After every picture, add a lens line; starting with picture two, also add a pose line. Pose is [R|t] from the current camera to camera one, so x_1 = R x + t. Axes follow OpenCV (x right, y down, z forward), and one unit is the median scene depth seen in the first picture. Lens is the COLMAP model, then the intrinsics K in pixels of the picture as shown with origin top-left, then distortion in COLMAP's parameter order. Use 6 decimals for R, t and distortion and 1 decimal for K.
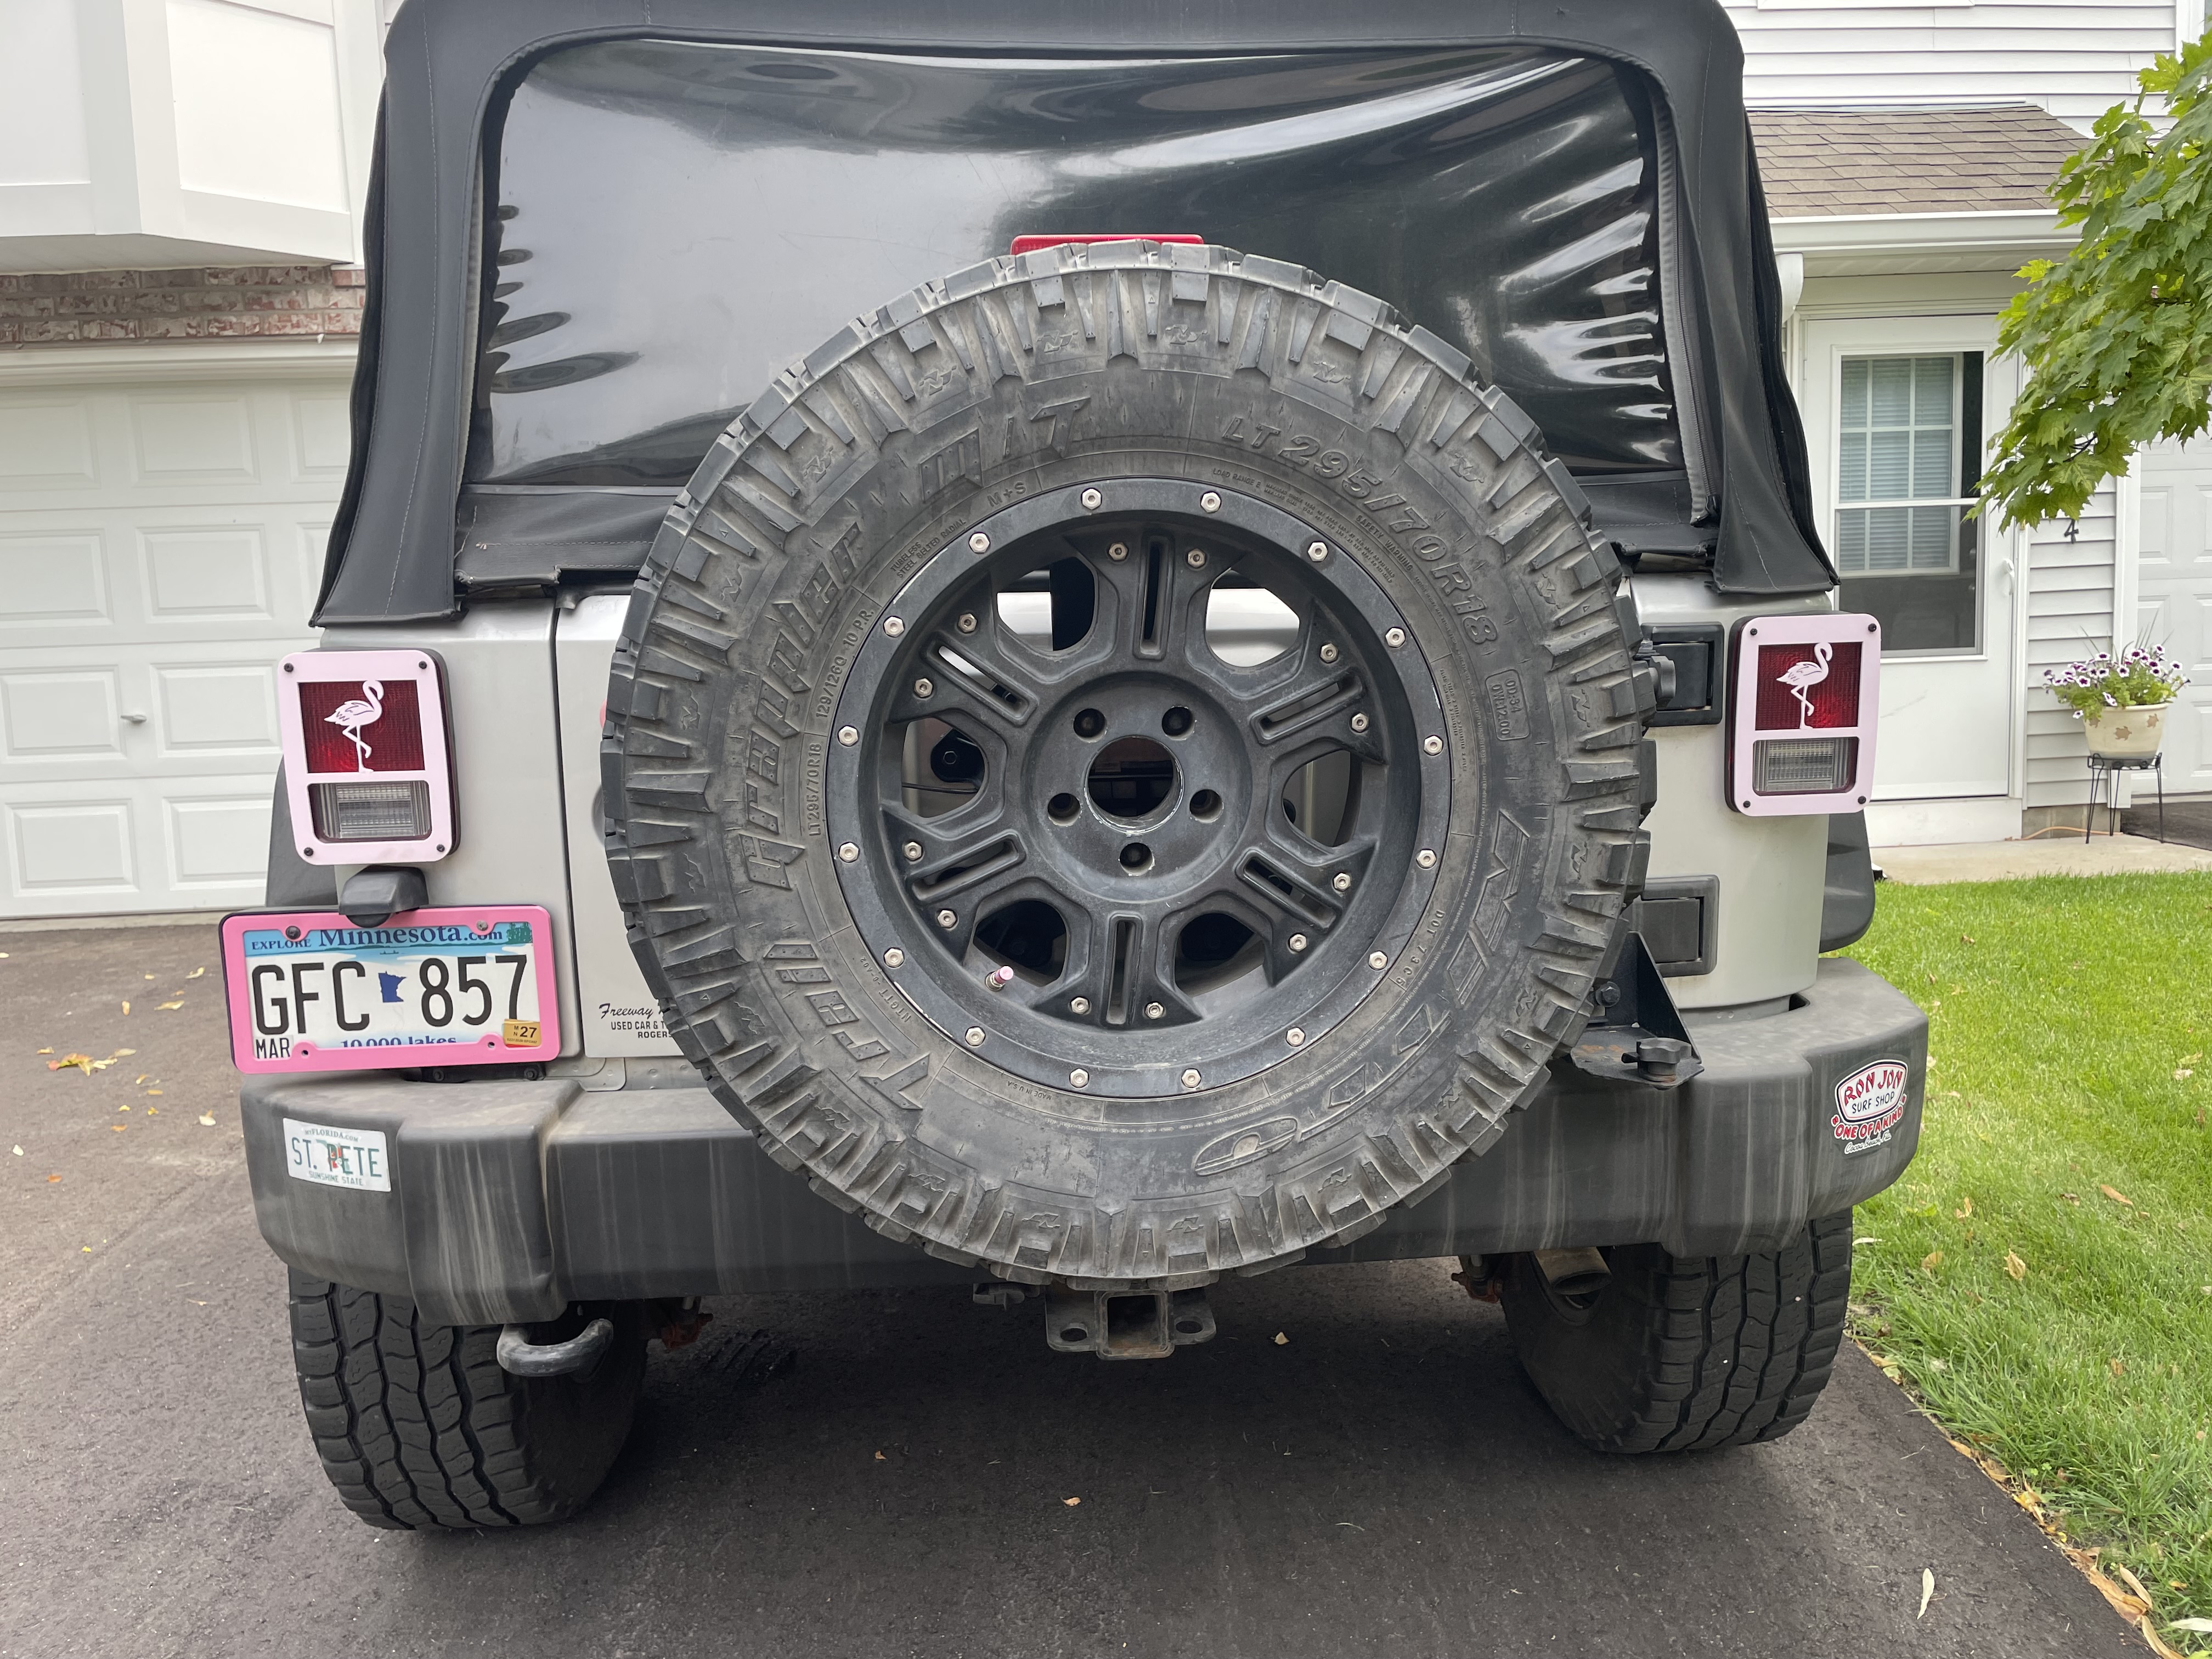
lens RADIAL K [[1699.7, 0, 1097.7], [0, 1699.7, 831.9], [0, 0, 1]] dist [0.095526, -0.128721]
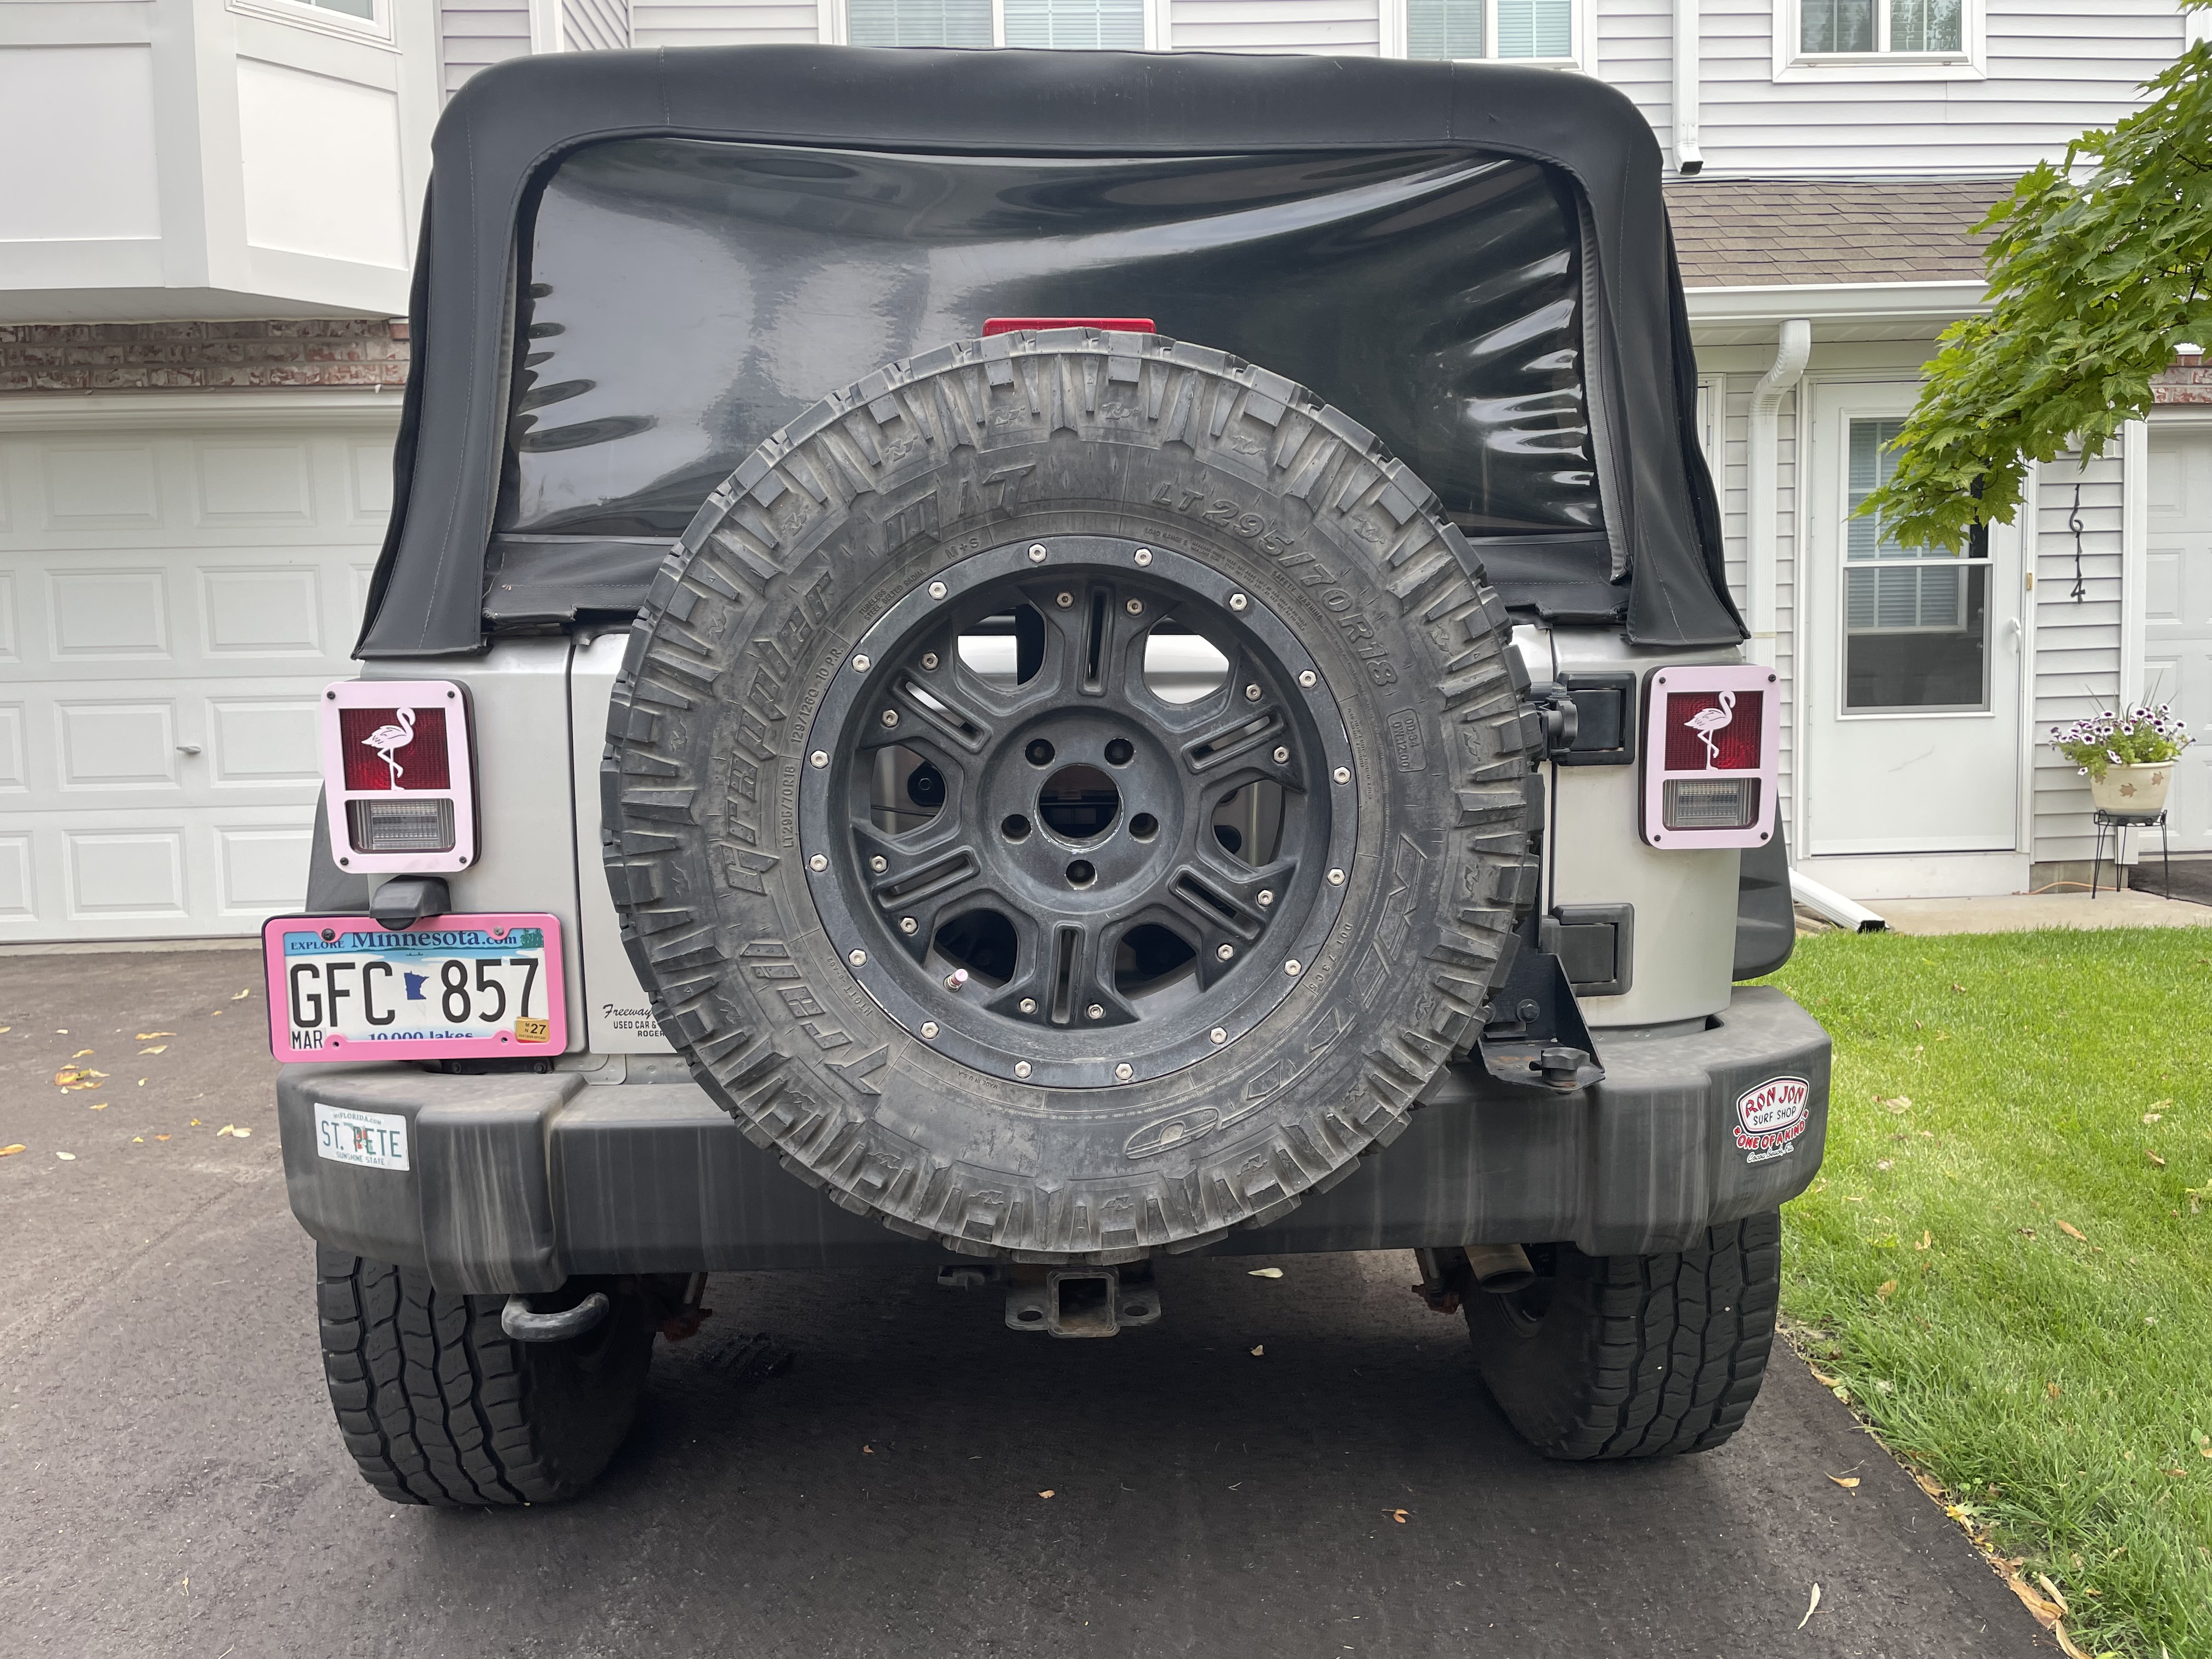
lens RADIAL K [[1706.6, 0, 1113.1], [0, 1706.6, 828.9], [0, 0, 1]] dist [0.097834, -0.131288]
pose [[0.999744, 0.014030, -0.017743, 0.054472], [-0.014555, 0.999449, -0.029814, 0.016338], [0.017315, 0.030065, 0.999398, -0.101340]]
